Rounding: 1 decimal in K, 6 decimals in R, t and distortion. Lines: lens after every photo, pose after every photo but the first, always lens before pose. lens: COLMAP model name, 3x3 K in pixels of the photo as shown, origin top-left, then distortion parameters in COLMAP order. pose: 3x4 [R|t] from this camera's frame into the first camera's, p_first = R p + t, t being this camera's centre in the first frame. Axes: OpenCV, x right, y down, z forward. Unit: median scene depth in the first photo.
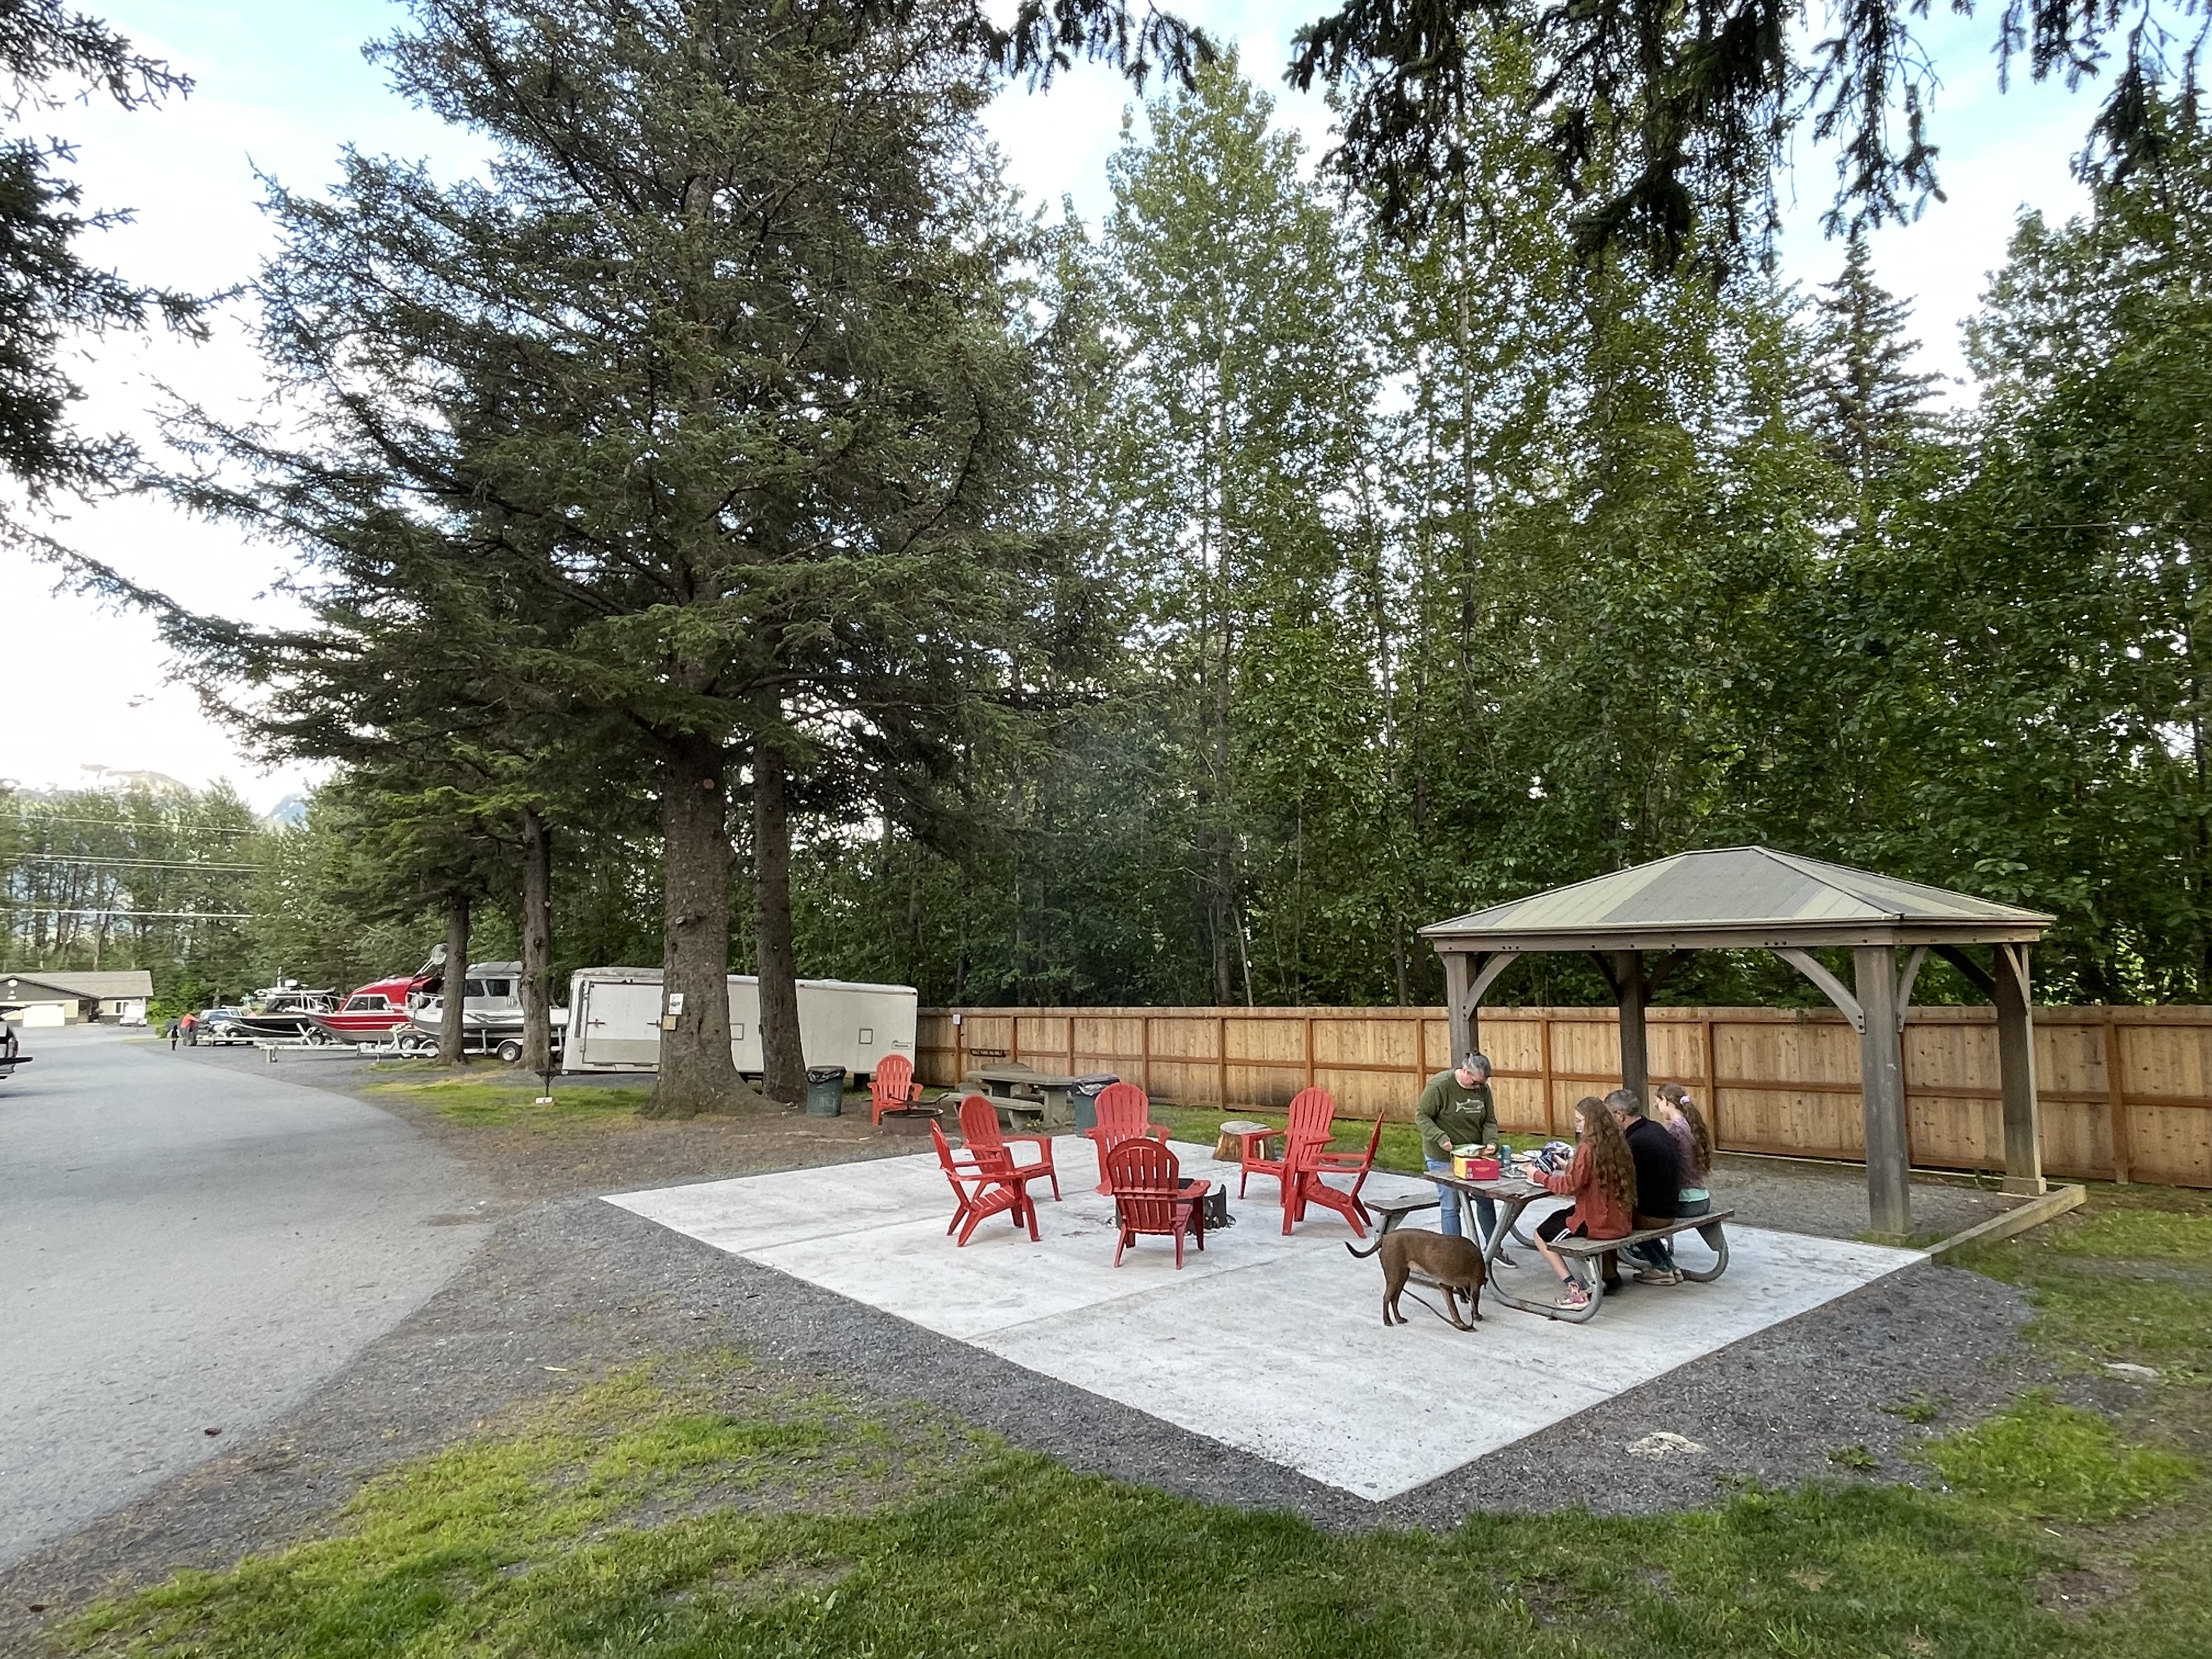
lens RADIAL K [[1299.2, 0, 1097.1], [0, 1299.2, 828.4], [0, 0, 1]] dist [-0.004276, -0.000574]
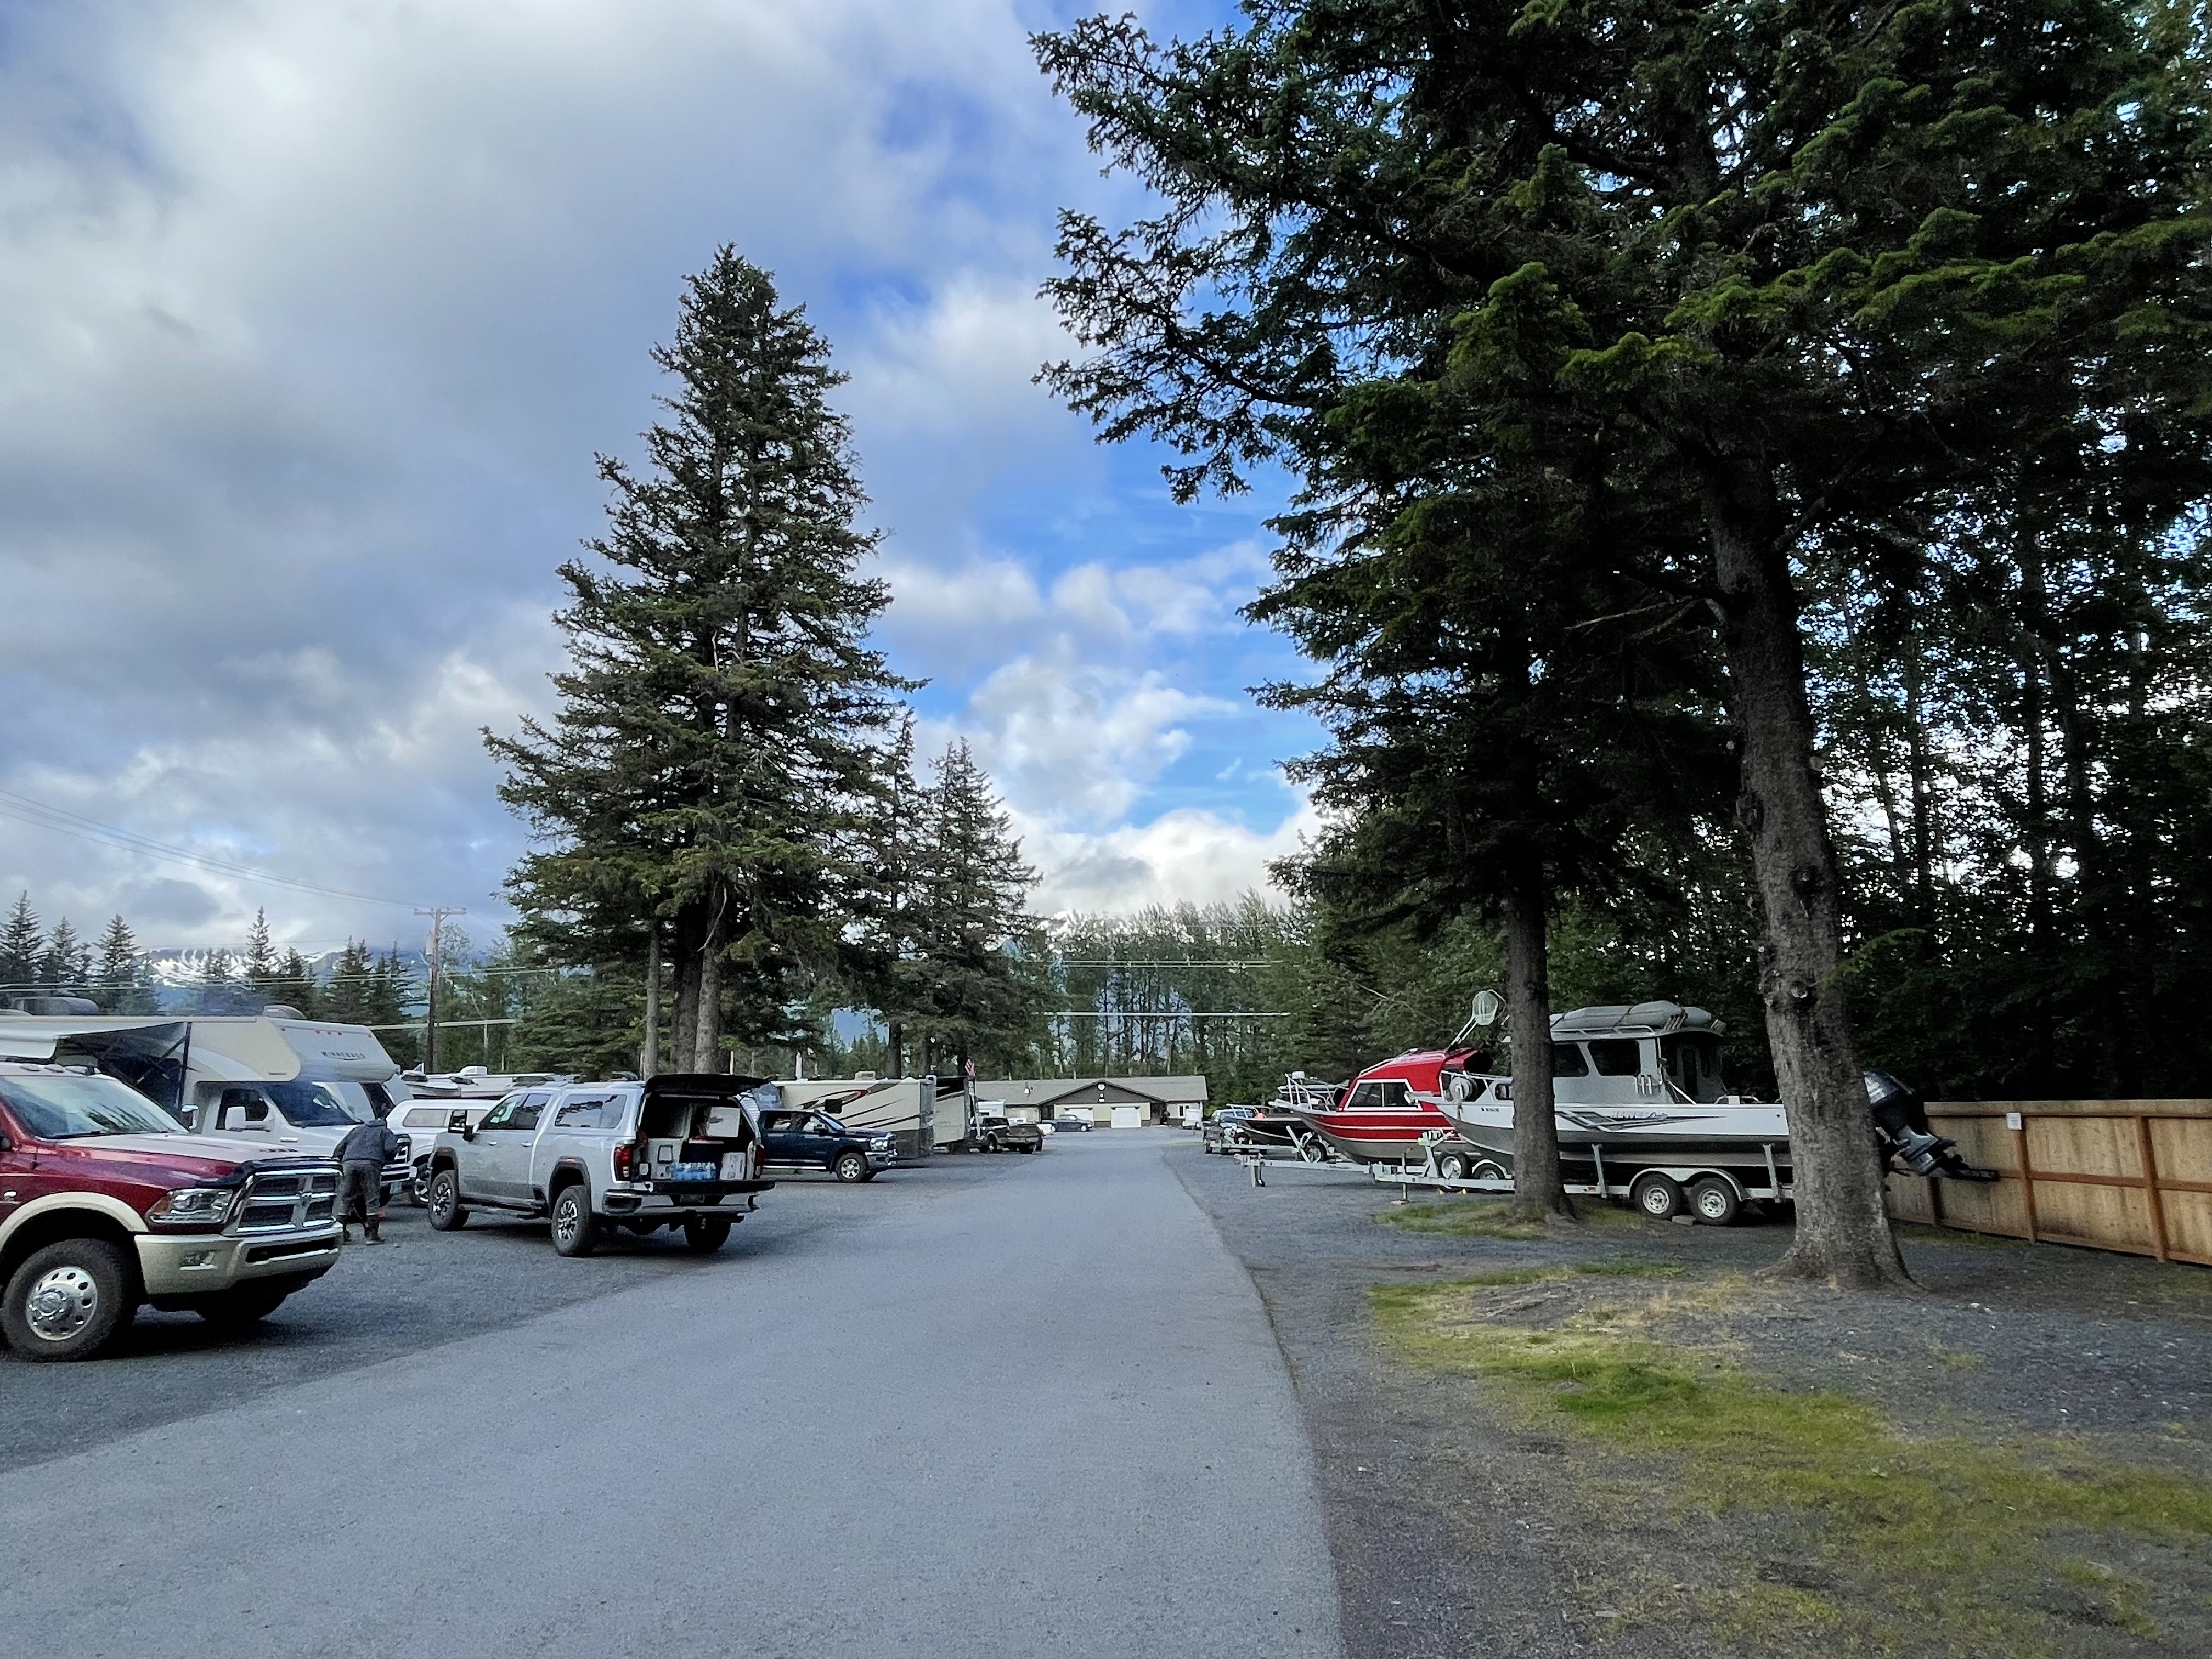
lens RADIAL K [[1299.2, 0, 1098.8], [0, 1299.2, 834.2], [0, 0, 1]] dist [-0.004276, -0.000574]
pose [[0.743651, -0.127562, -0.656286, -0.249937], [0.074364, 0.991320, -0.108419, 0.070913], [0.664420, 0.031821, 0.746682, 0.460890]]
